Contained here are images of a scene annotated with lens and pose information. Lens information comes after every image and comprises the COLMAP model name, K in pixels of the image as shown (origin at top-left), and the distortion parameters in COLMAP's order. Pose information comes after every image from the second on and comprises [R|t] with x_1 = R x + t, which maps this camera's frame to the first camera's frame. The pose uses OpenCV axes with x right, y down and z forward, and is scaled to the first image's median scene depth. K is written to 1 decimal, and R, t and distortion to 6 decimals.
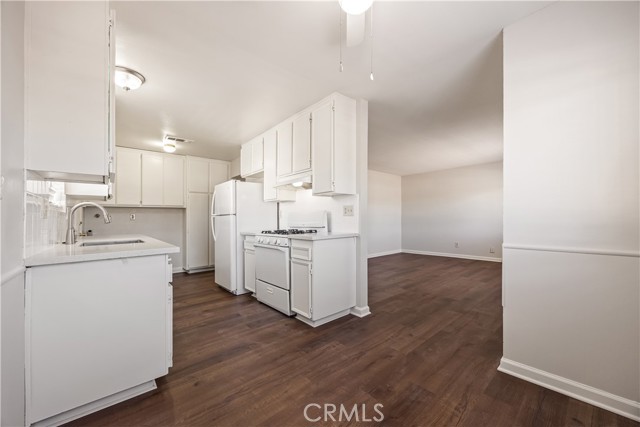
lens RADIAL K [[245.2, 0, 322.9], [0, 245.2, 218.0], [0, 0, 1]] dist [-0.002916, 0.000330]
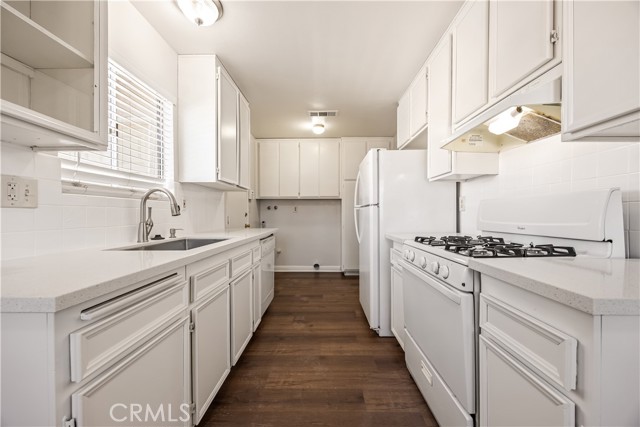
lens RADIAL K [[245.2, 0, 319.6], [0, 245.2, 211.1], [0, 0, 1]] dist [-0.002916, 0.000330]
pose [[0.736649, 0.004303, -0.676262, -0.059199], [-0.002189, 0.999990, 0.003978, -0.000905], [0.676272, -0.001450, 0.736651, 0.546232]]
